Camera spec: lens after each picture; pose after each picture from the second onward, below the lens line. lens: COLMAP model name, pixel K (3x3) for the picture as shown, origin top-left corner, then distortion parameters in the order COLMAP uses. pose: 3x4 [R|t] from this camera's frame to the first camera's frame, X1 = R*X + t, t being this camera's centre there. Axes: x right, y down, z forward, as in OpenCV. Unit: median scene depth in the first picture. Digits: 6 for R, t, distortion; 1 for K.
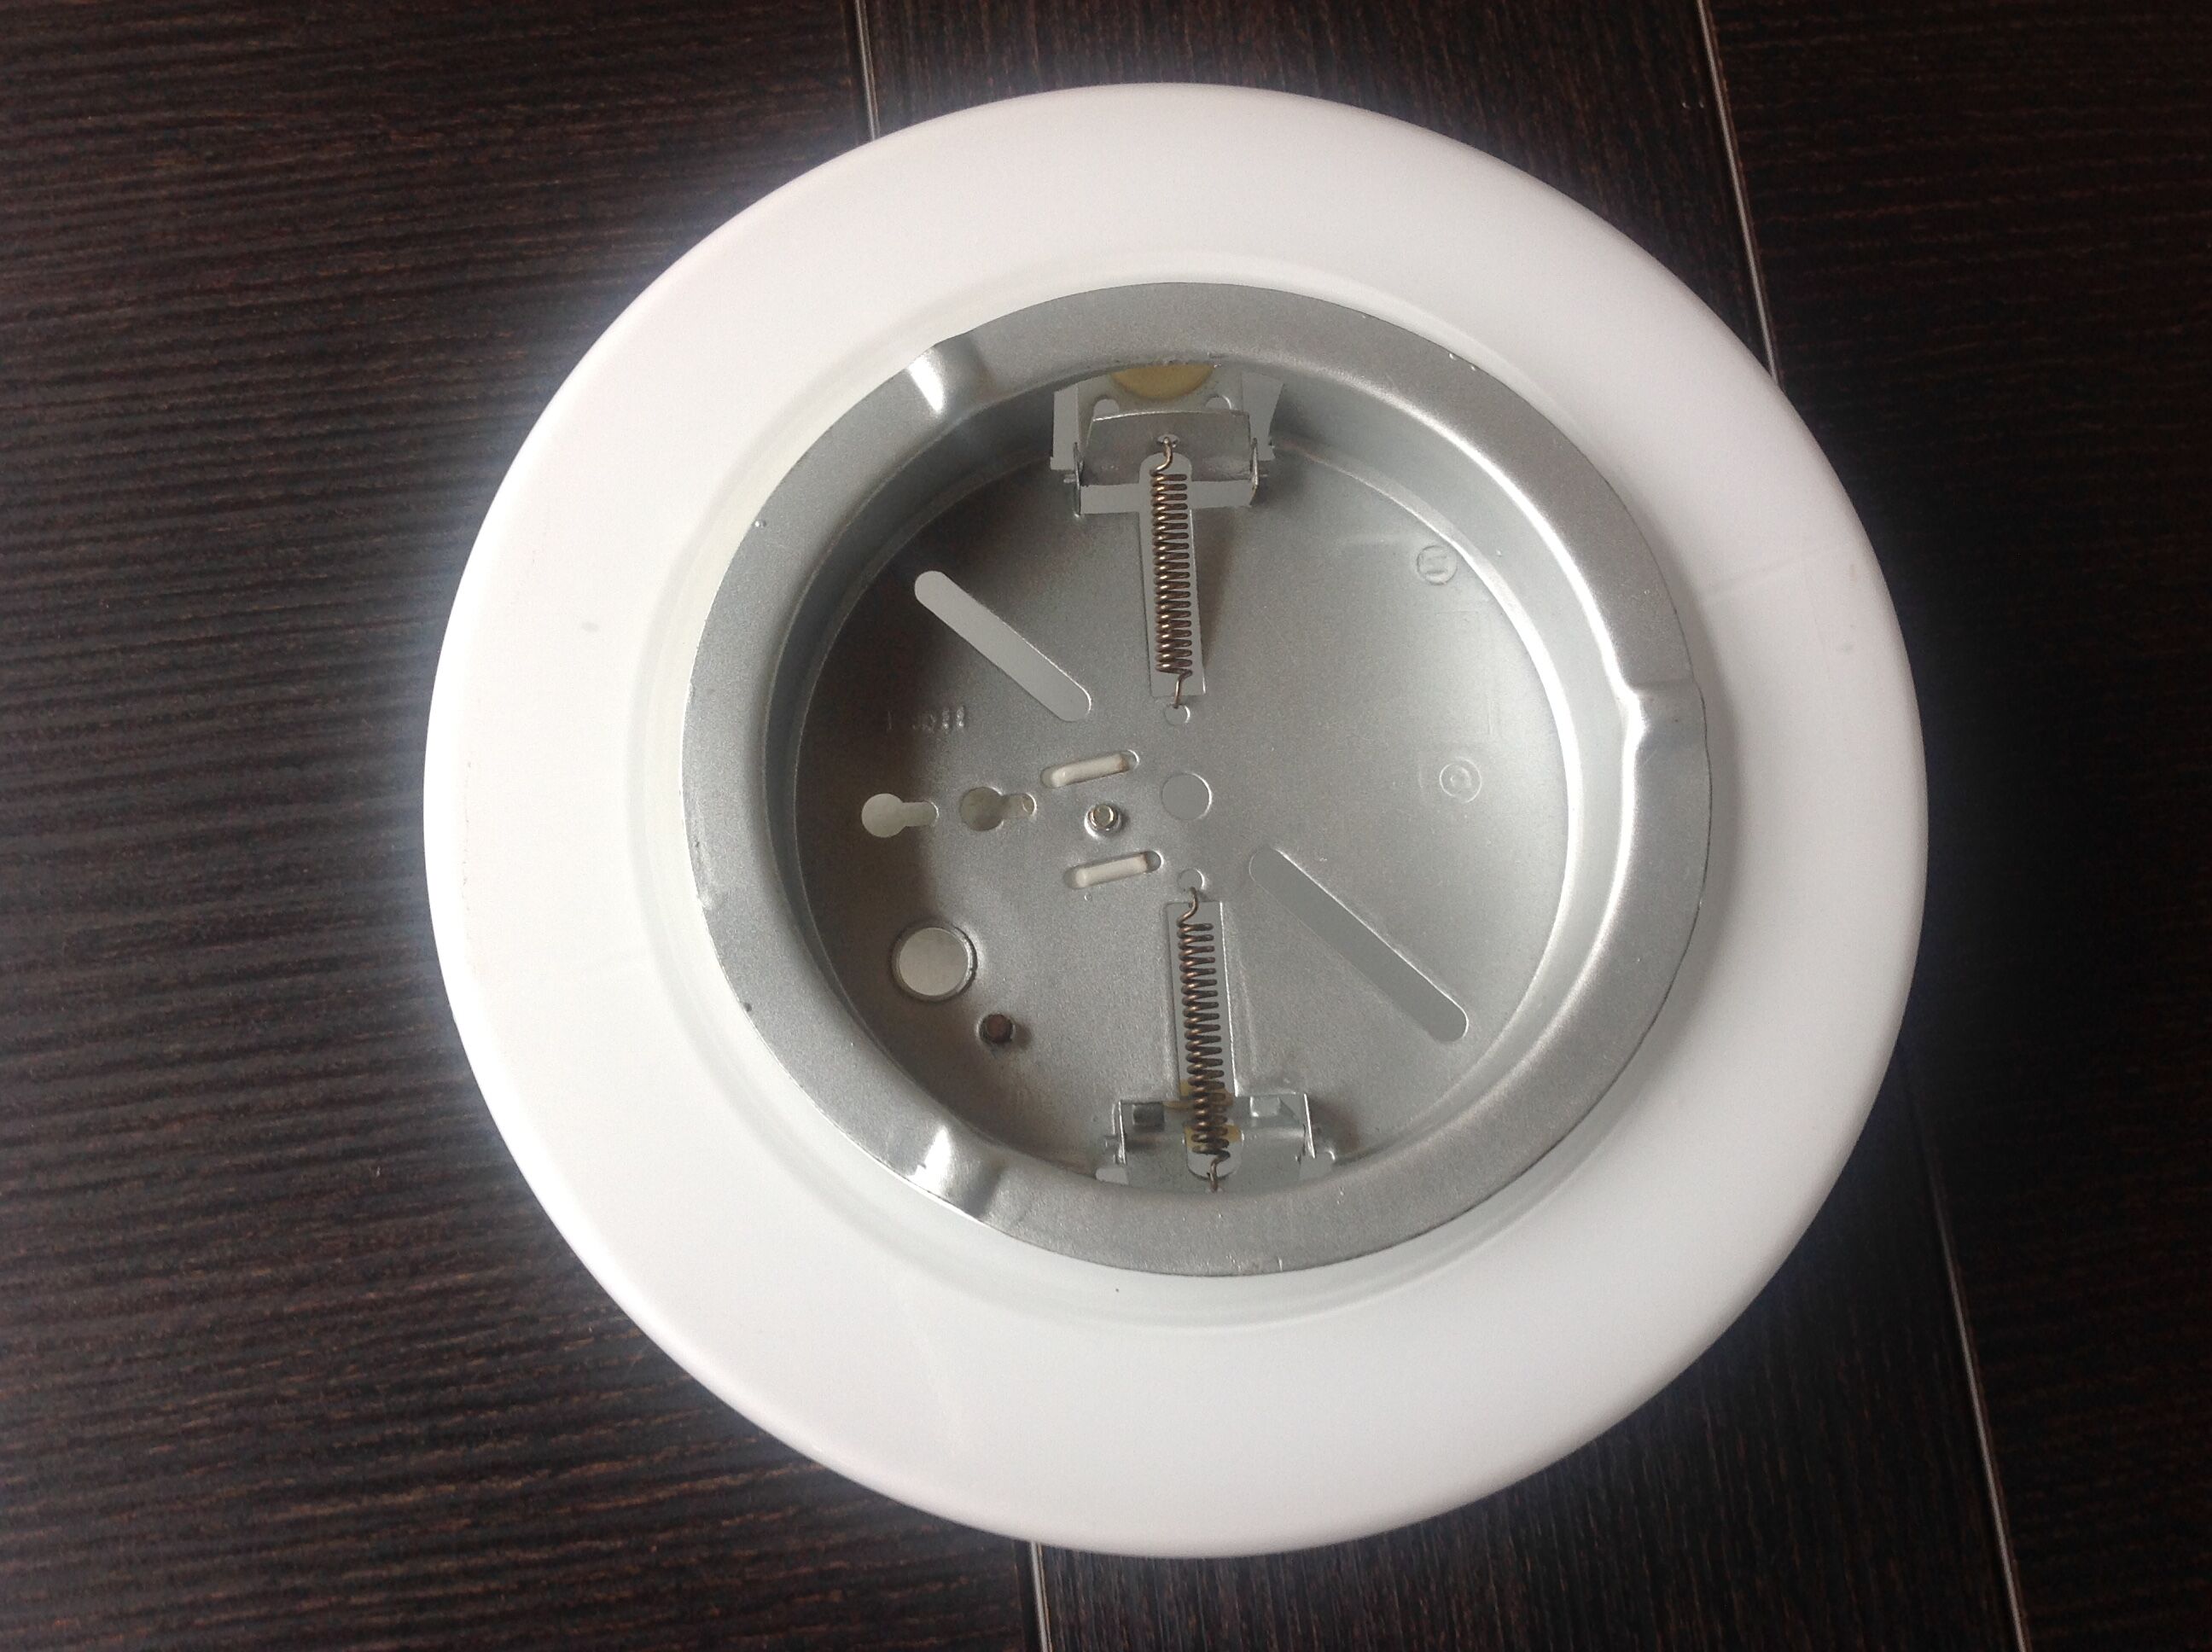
lens RADIAL K [[2223.7, 0, 1108.9], [0, 2223.7, 820.0], [0, 0, 1]] dist [-0.017799, 0.000000]
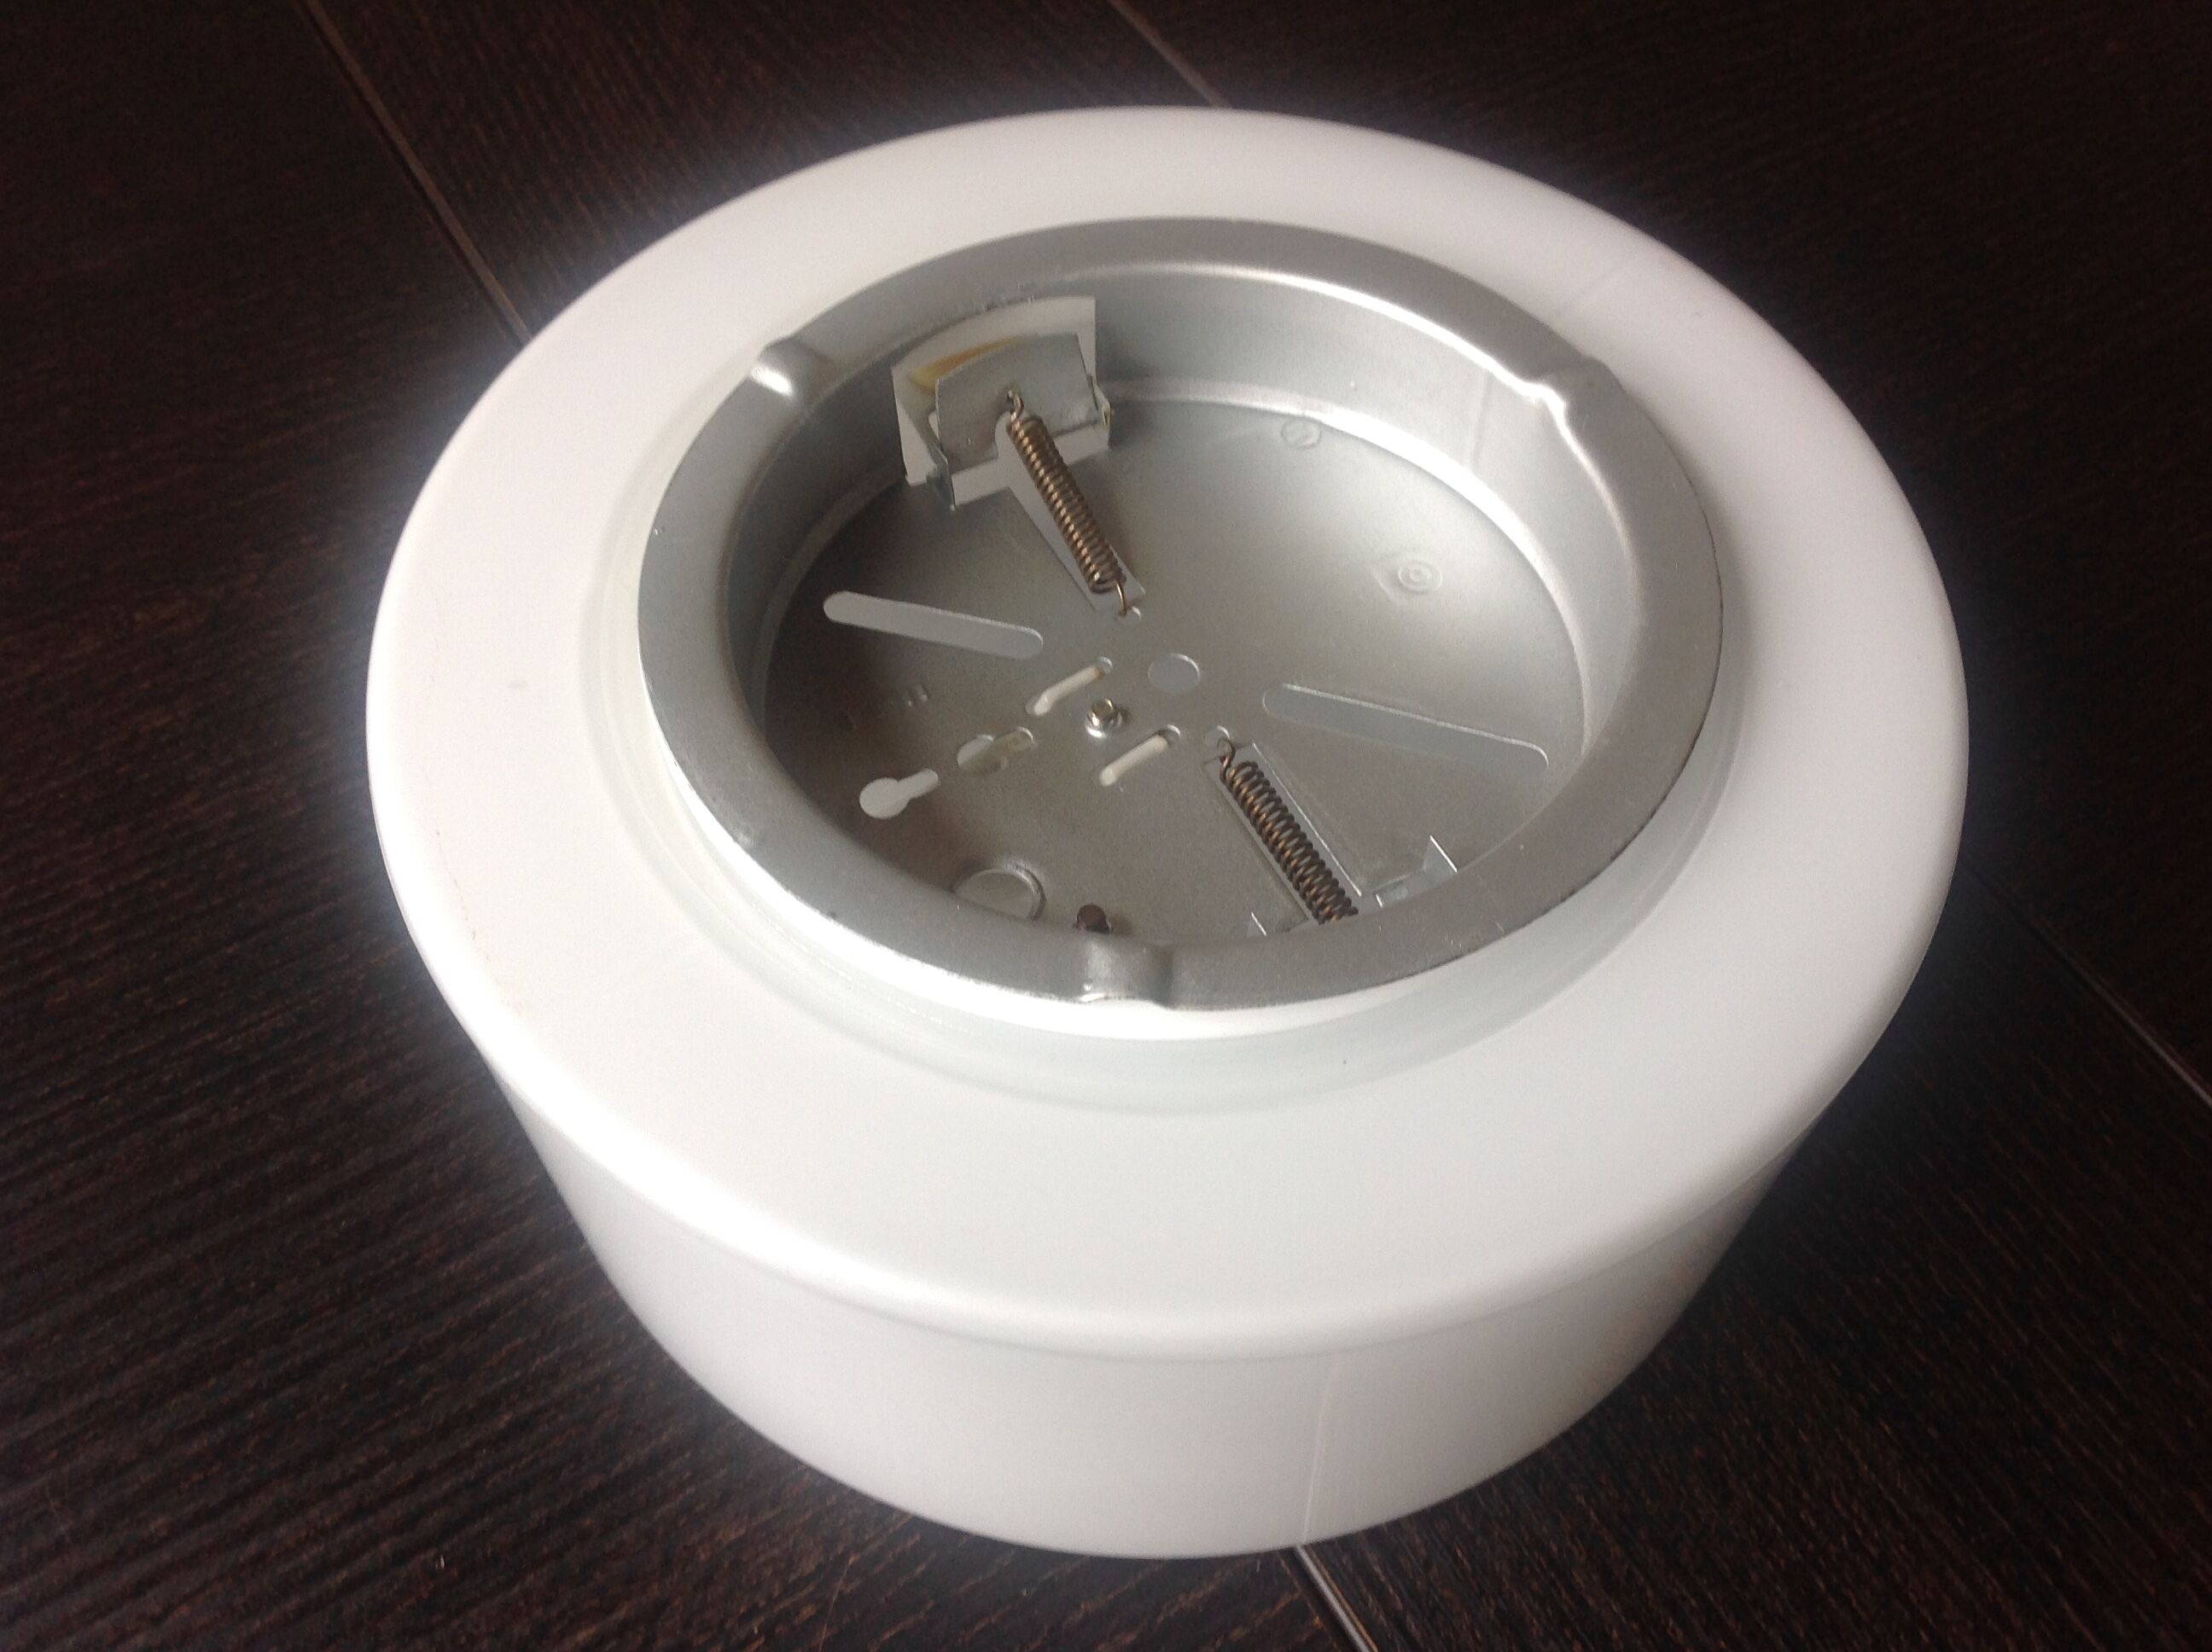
lens RADIAL K [[2223.7, 0, 1099.6], [0, 2223.7, 823.0], [0, 0, 1]] dist [-0.017799, 0.000000]
pose [[0.916879, -0.347821, 0.195839, -0.172427], [0.396651, 0.848884, -0.349376, 0.309099], [-0.044724, 0.398015, 0.916288, 0.131522]]
